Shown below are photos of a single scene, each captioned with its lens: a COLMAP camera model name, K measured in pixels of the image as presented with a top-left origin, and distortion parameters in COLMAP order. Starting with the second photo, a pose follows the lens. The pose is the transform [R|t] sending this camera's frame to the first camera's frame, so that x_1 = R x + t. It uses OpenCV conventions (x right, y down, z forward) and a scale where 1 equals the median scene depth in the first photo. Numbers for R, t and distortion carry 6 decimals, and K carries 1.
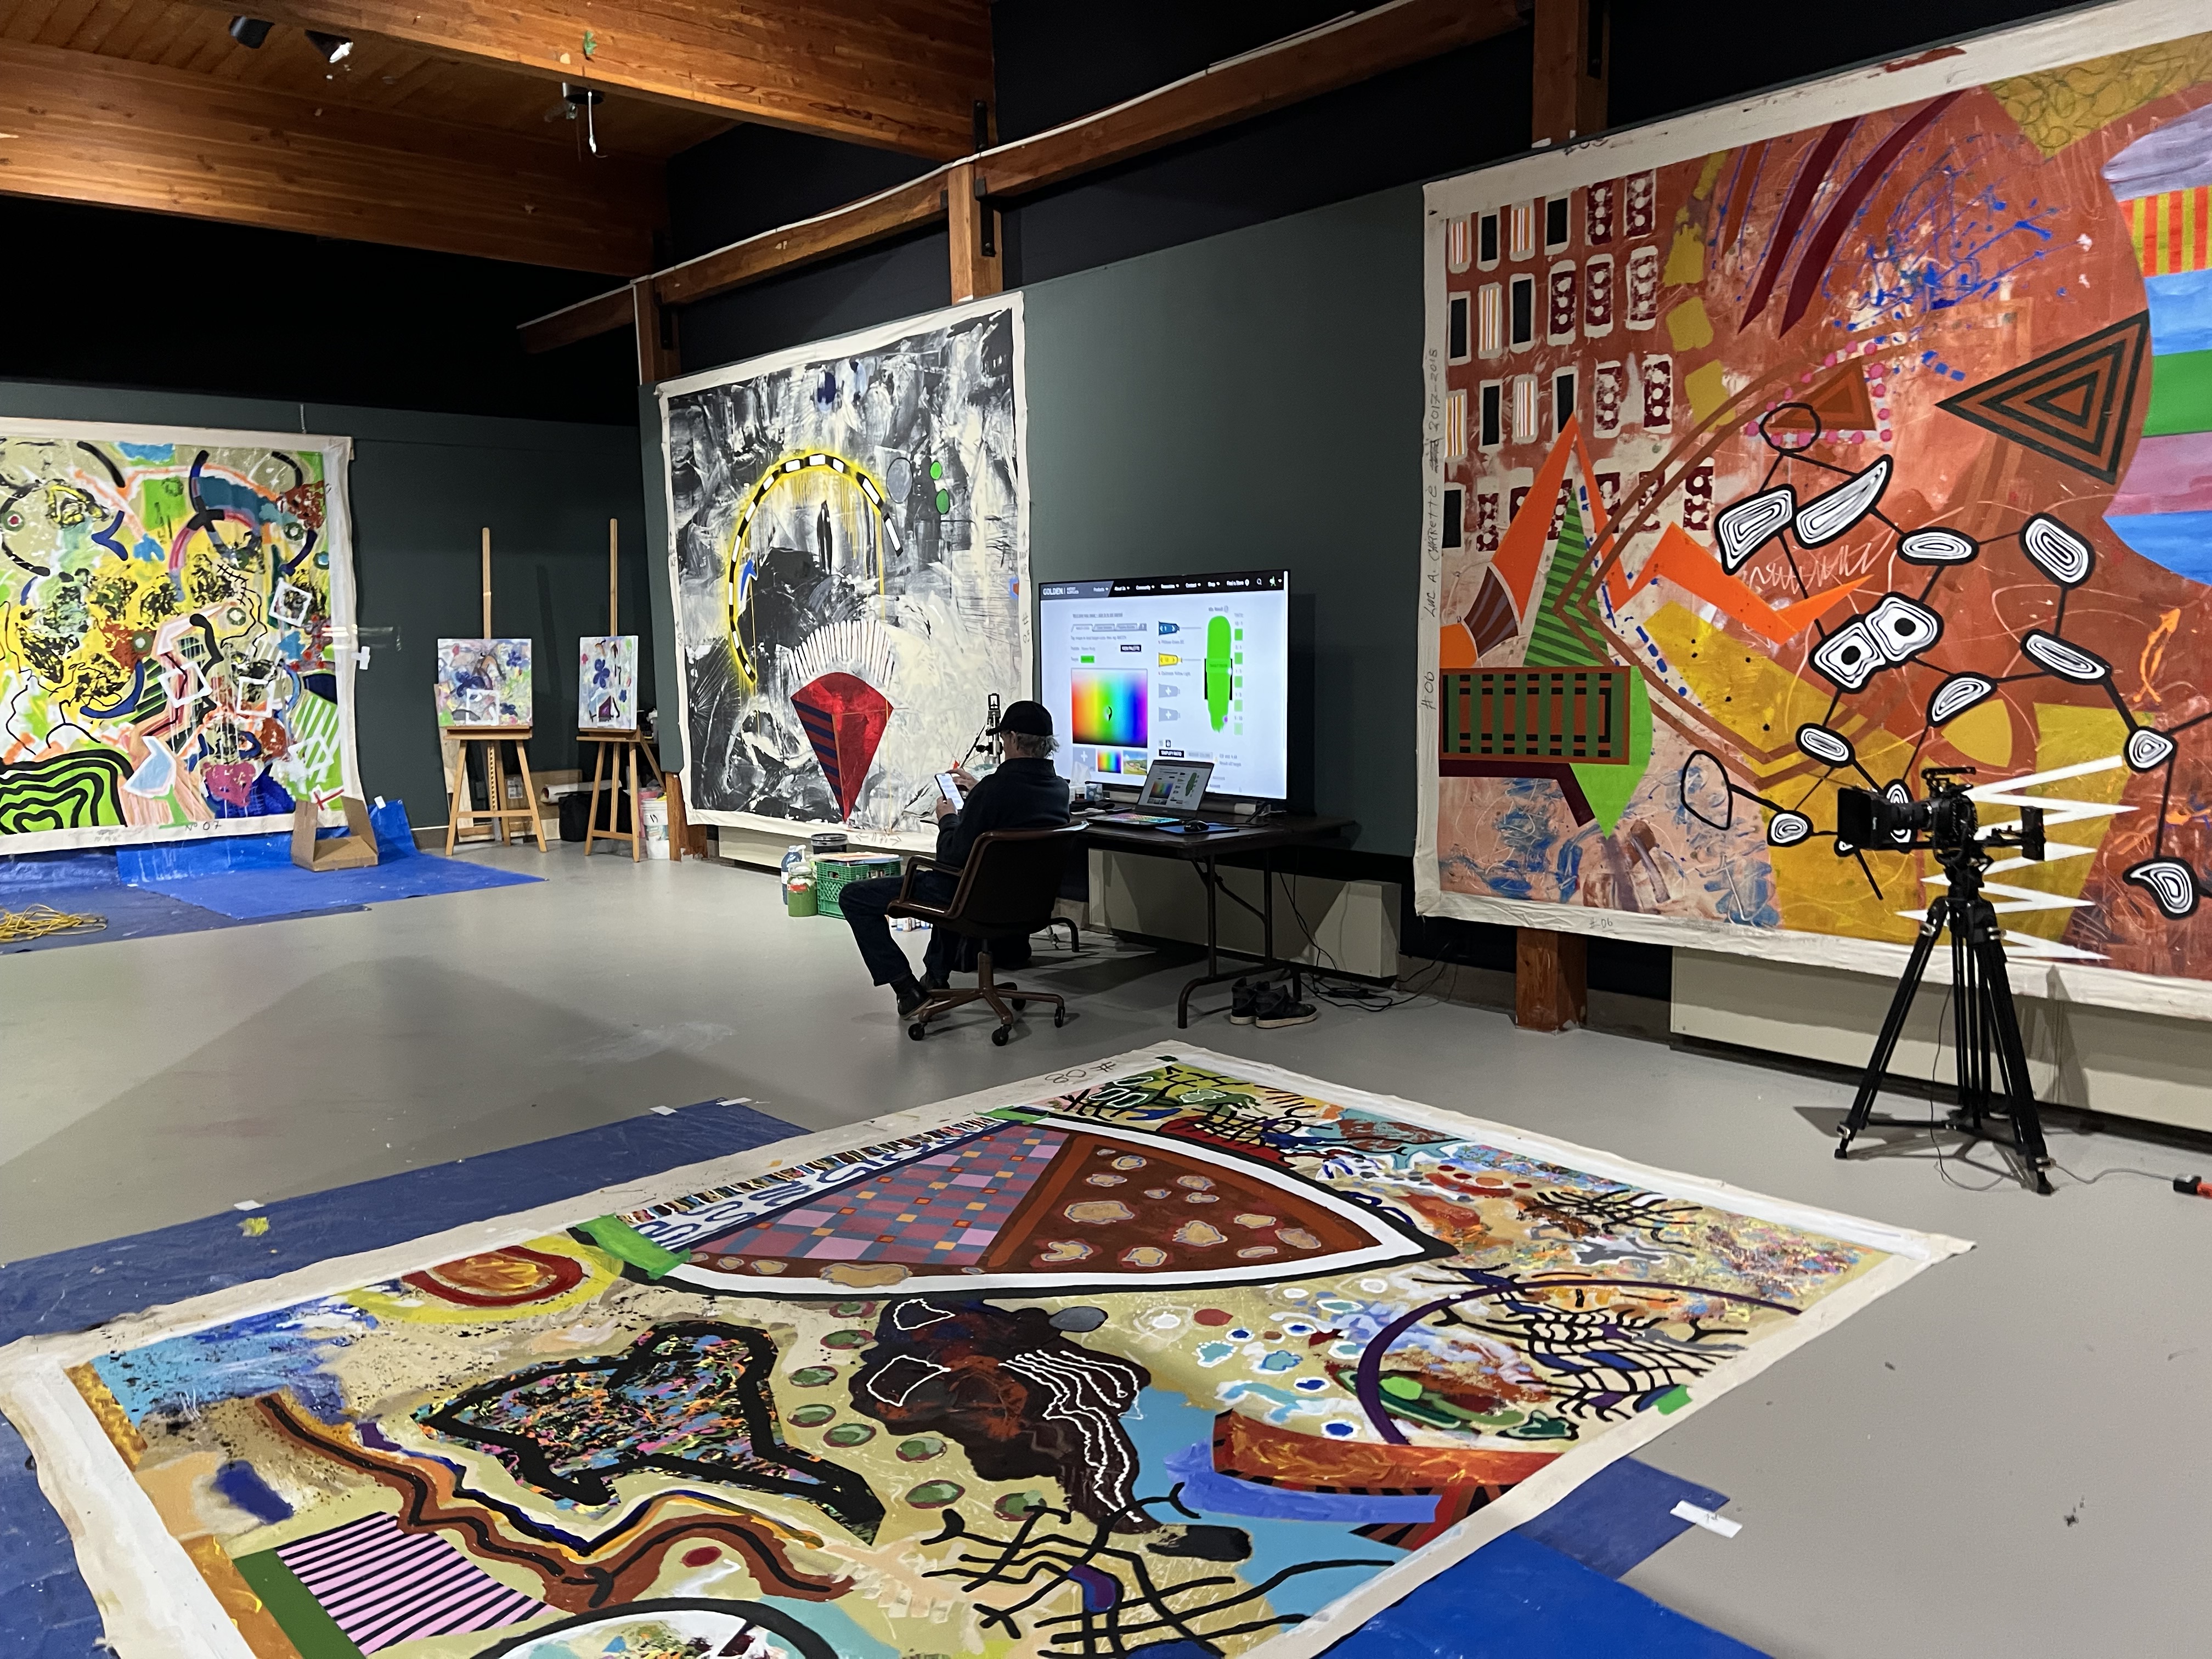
lens RADIAL K [[1660.0, 0, 1124.7], [0, 1660.0, 850.2], [0, 0, 1]] dist [0.068999, -0.072732]
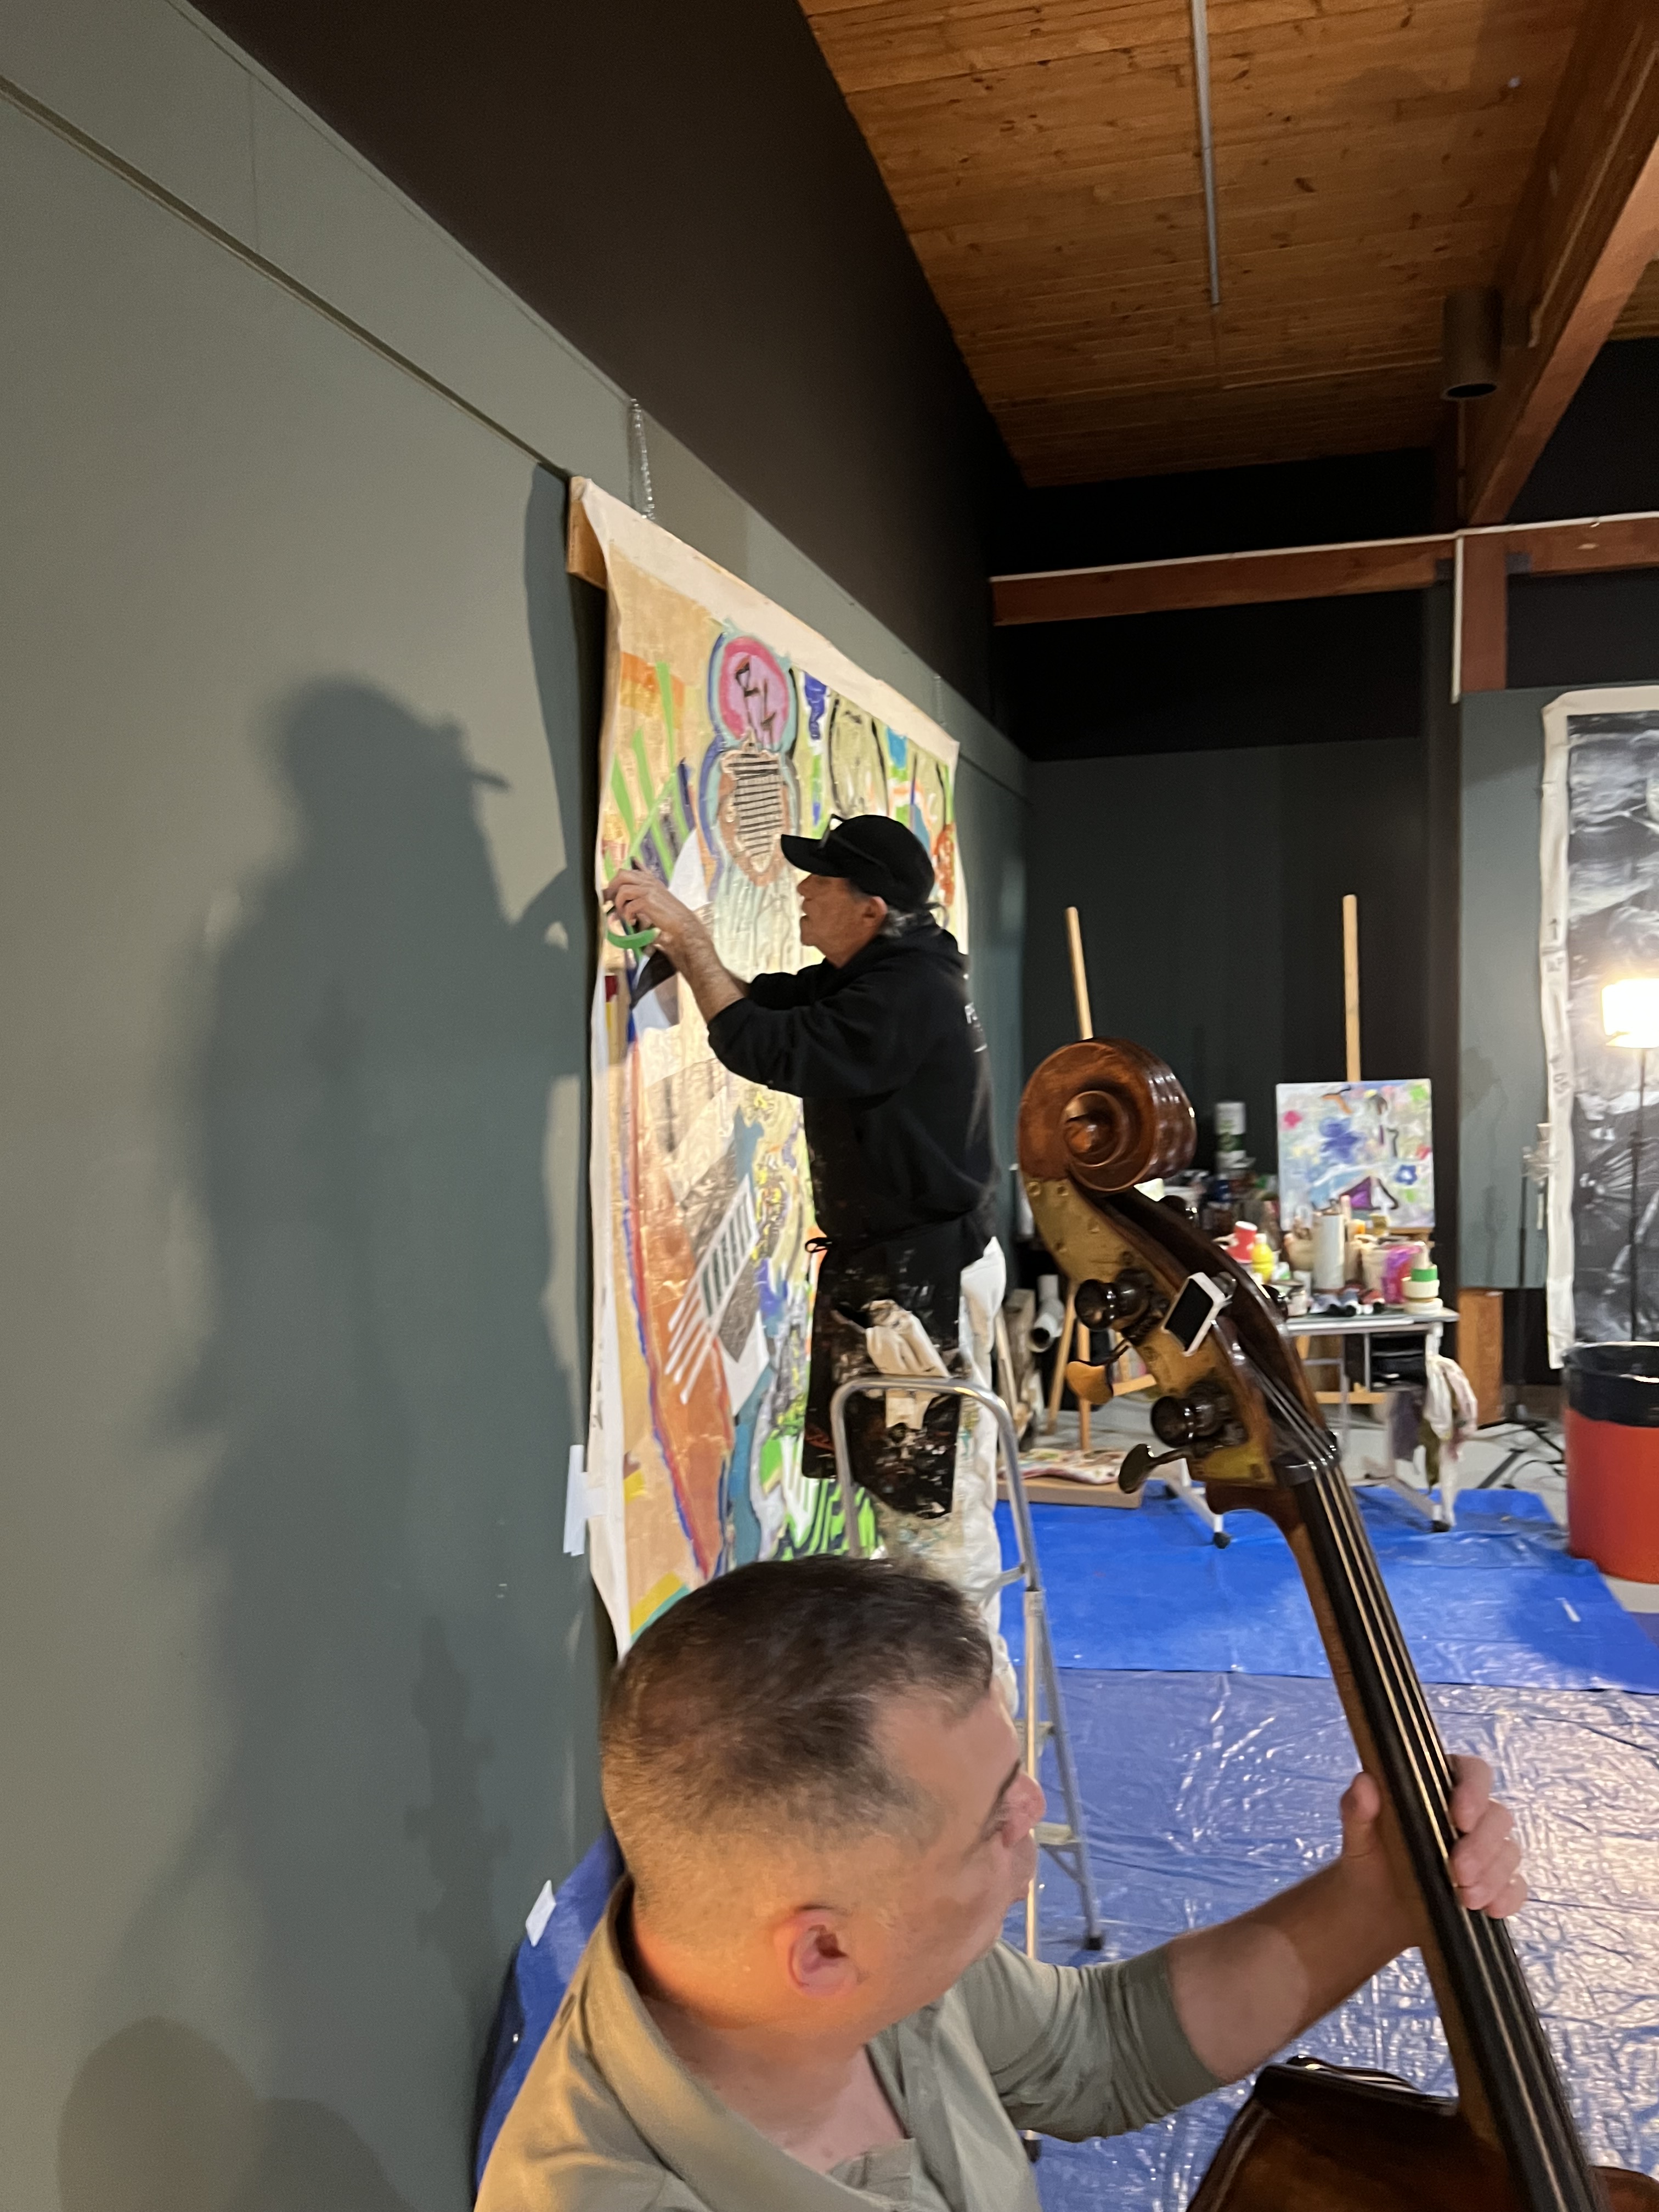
lens RADIAL K [[1660.0, 0, 818.3], [0, 1660.0, 1126.7], [0, 0, 1]] dist [0.068999, -0.072732]
pose [[0.826525, -0.056938, 0.560012, -0.948229], [0.087129, 0.995822, -0.027347, -0.127501], [-0.556115, 0.071397, 0.828033, 0.679080]]
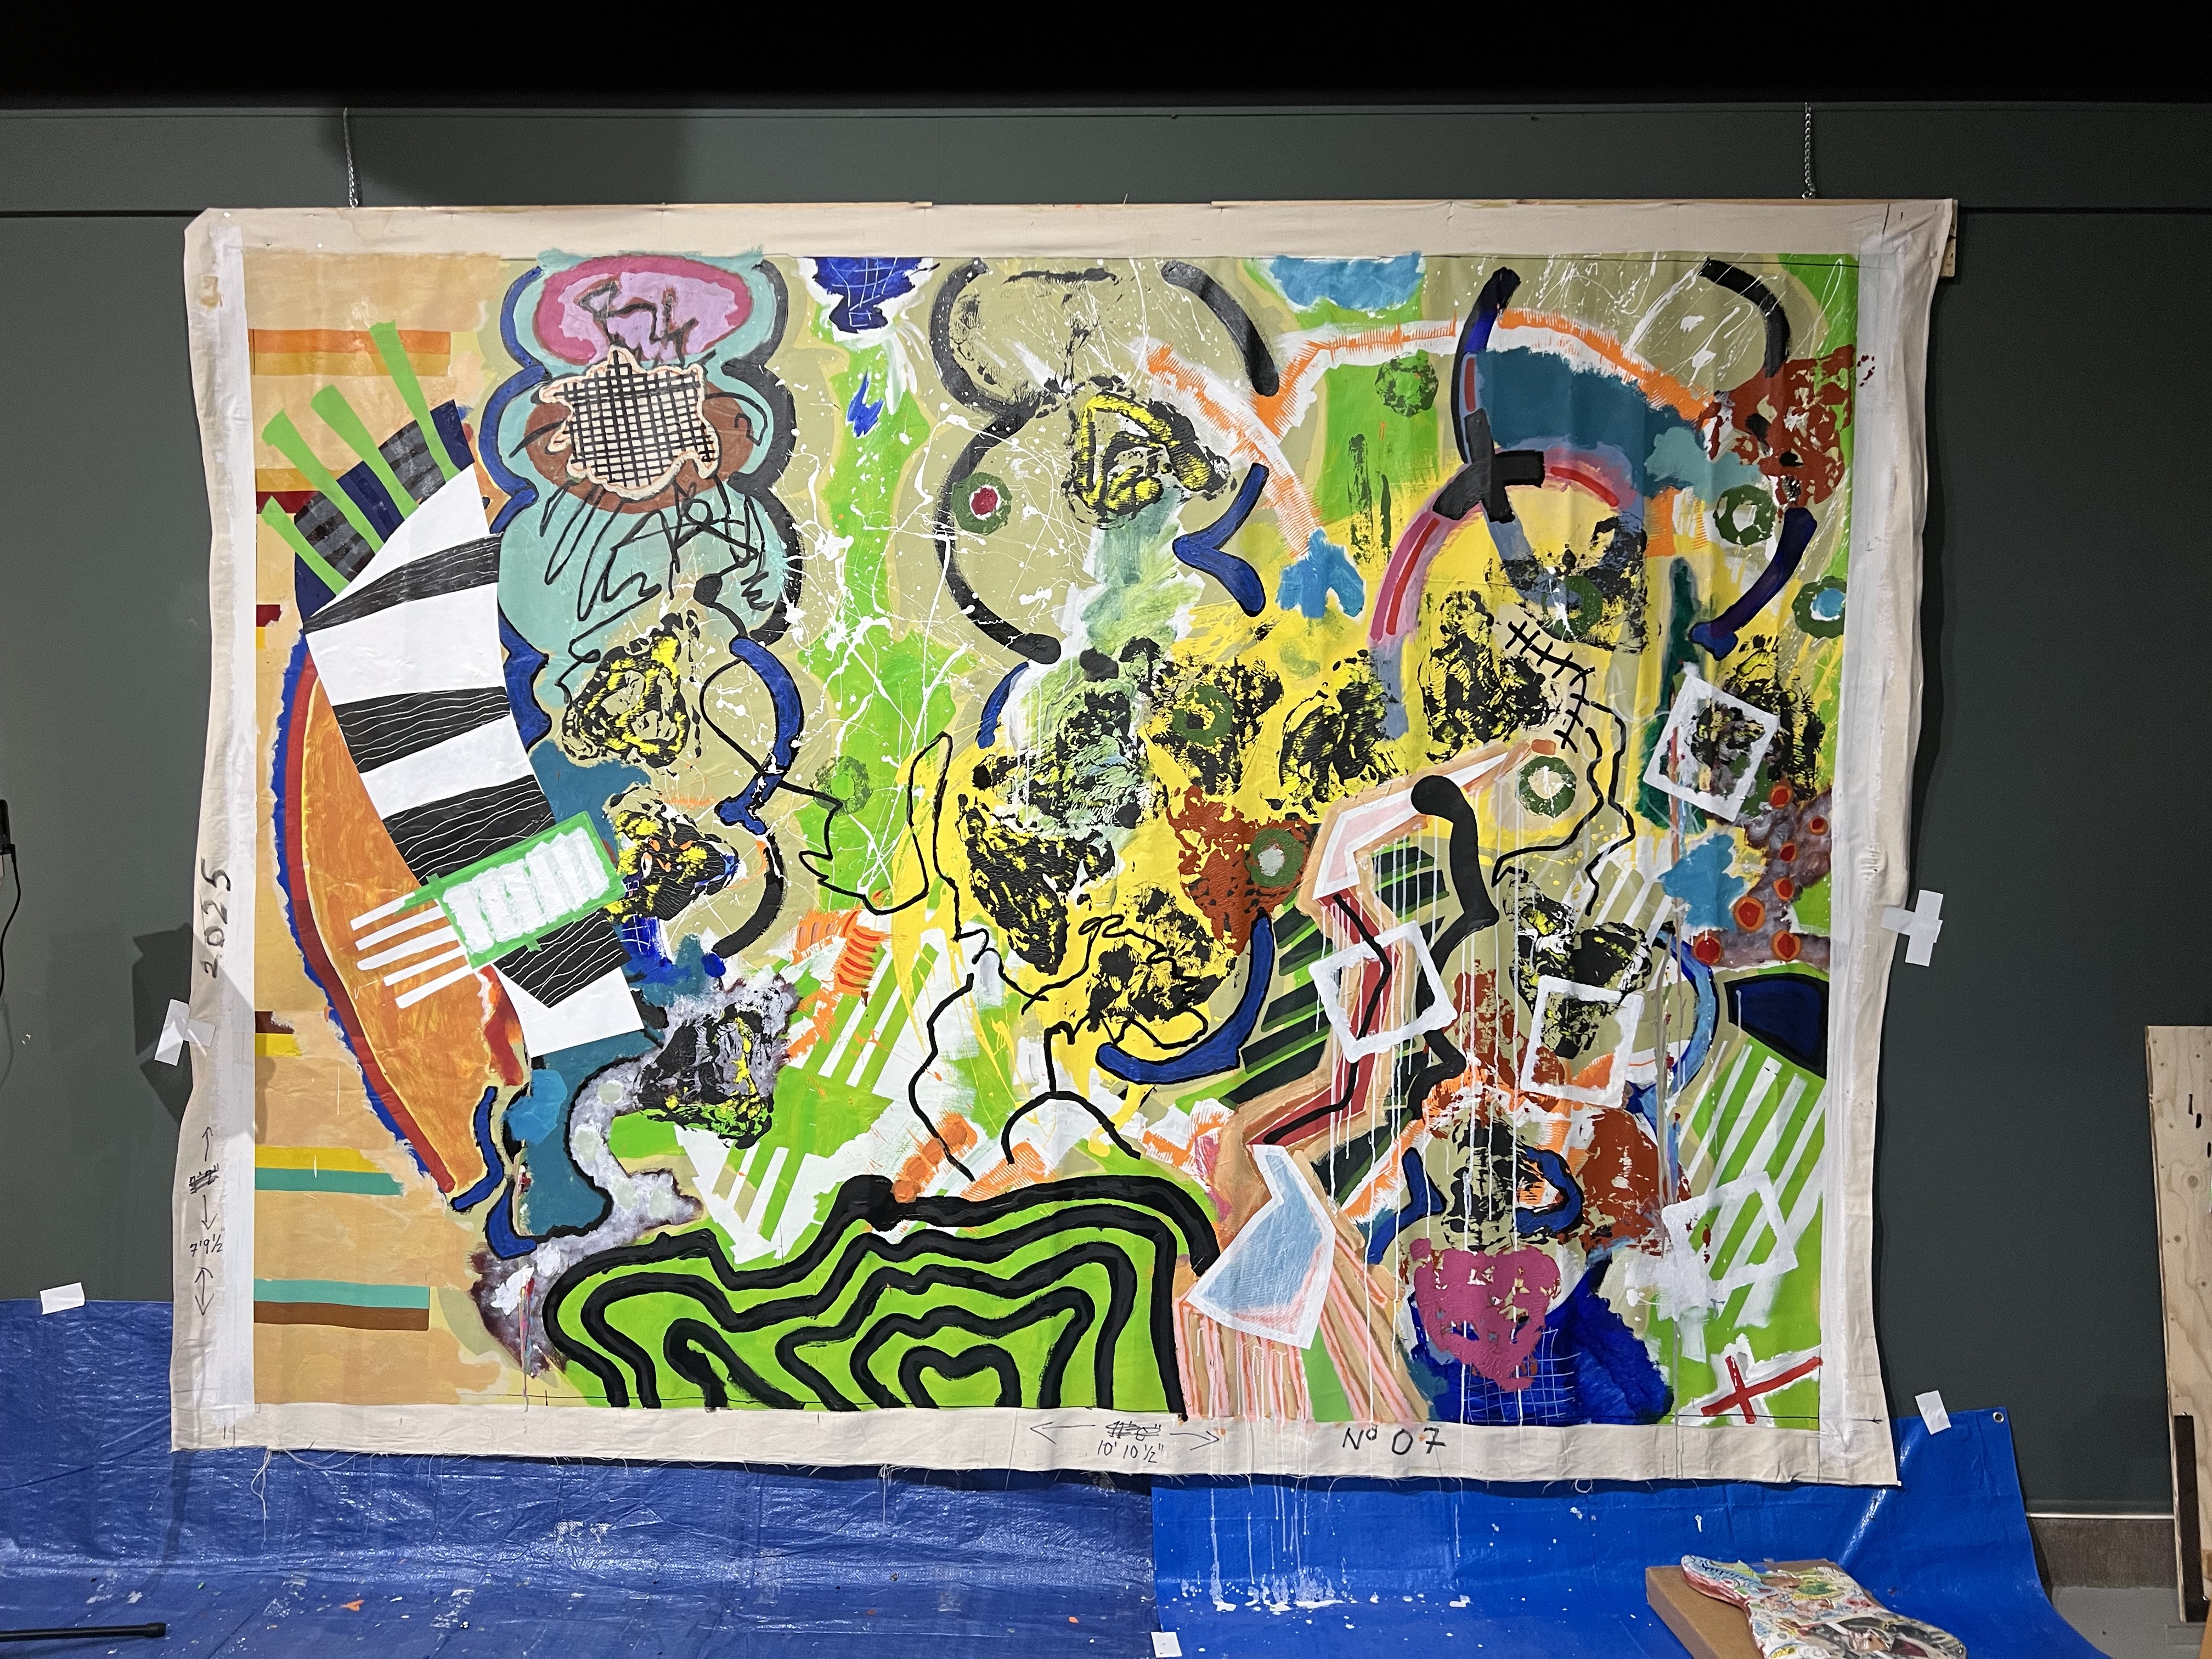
lens RADIAL K [[1660.0, 0, 1104.1], [0, 1660.0, 825.2], [0, 0, 1]] dist [0.068999, -0.072732]
pose [[0.733072, 0.027259, -0.679605, -0.425754], [-0.111658, 0.990463, -0.080714, -0.109983], [0.670923, 0.135052, 0.729125, 0.812414]]
